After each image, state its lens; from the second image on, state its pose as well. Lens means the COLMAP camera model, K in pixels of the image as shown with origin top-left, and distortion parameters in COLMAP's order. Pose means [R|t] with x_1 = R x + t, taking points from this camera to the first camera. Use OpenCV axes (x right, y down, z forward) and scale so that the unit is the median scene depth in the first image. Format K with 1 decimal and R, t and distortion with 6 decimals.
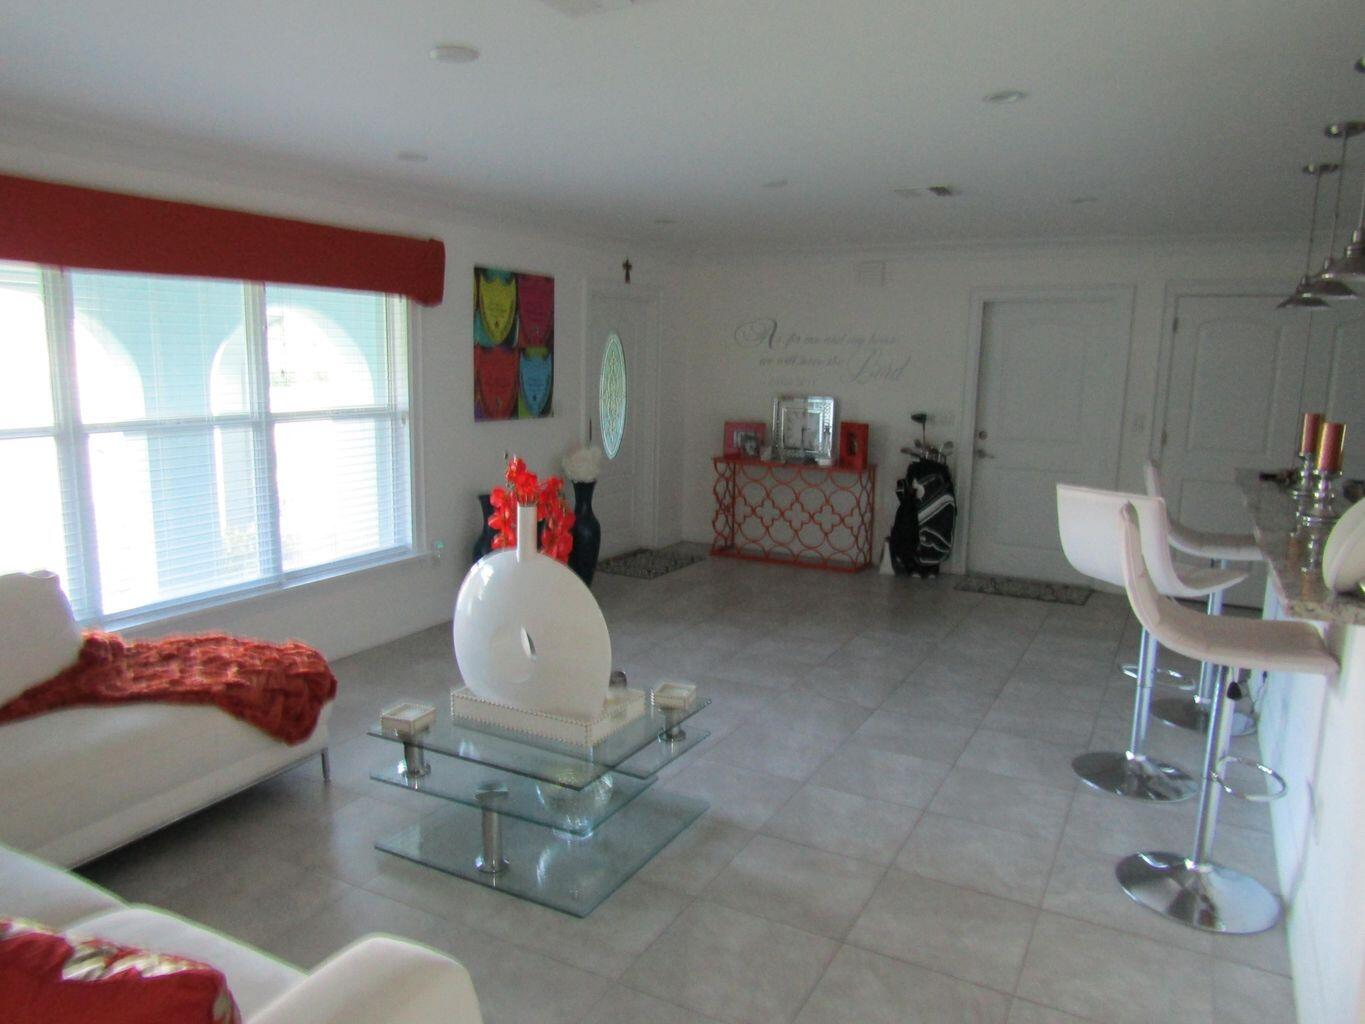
lens RADIAL K [[961.0, 0, 681.7], [0, 961.0, 511.4], [0, 0, 1]] dist [-0.037737, 0.003311]
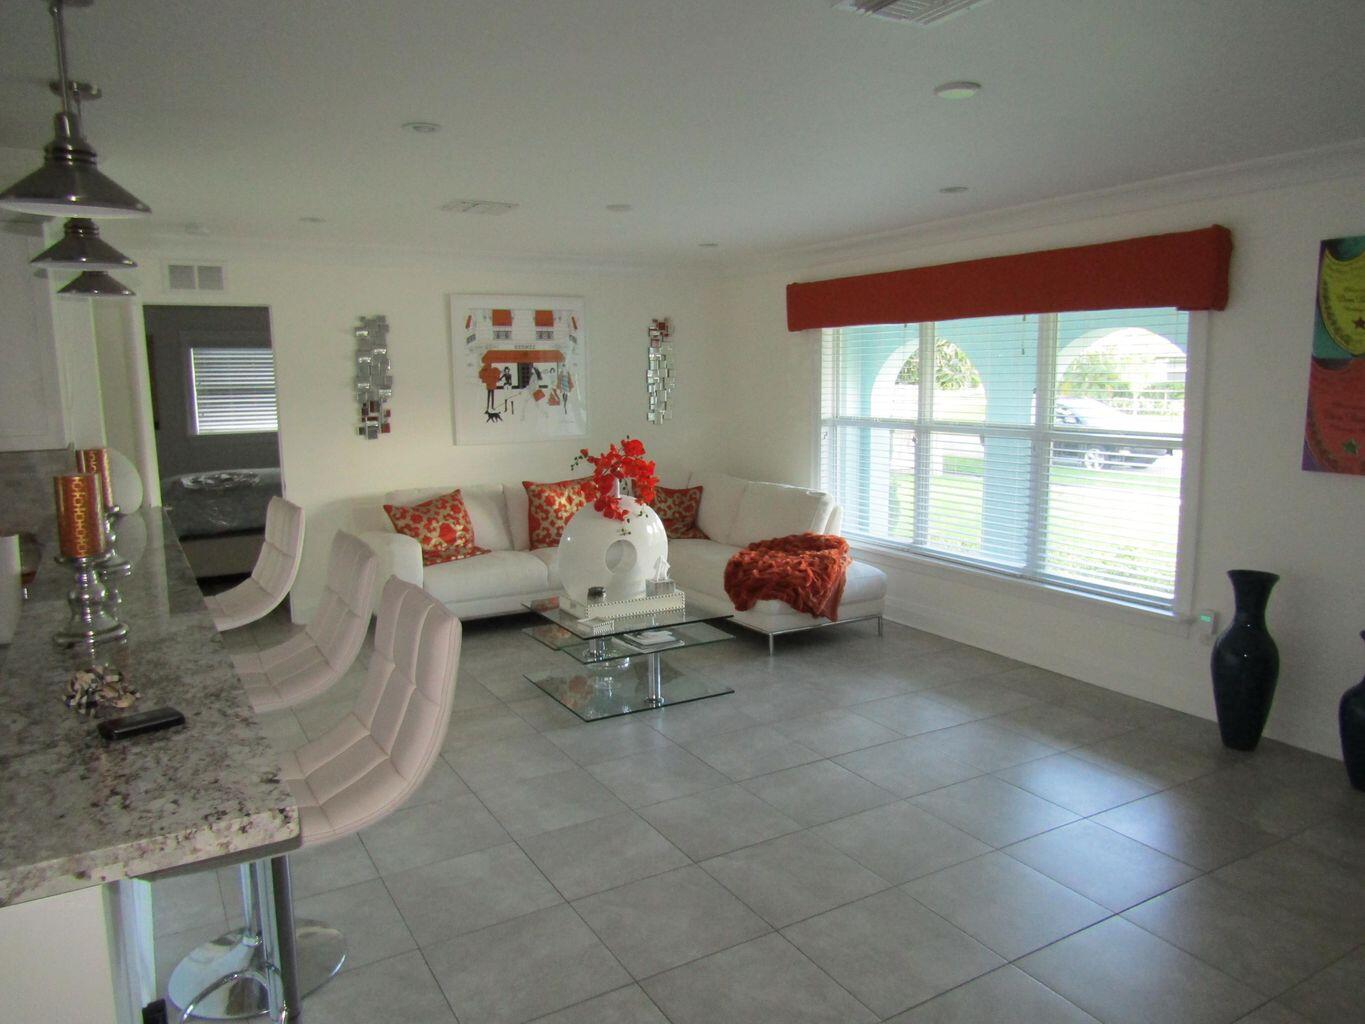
lens RADIAL K [[961.0, 0, 681.1], [0, 961.0, 514.5], [0, 0, 1]] dist [-0.037737, 0.003311]
pose [[-0.522799, 0.108788, -0.845486, 0.827012], [-0.136463, 0.968352, 0.208978, -0.202570], [0.841463, 0.224631, -0.491408, 1.359308]]
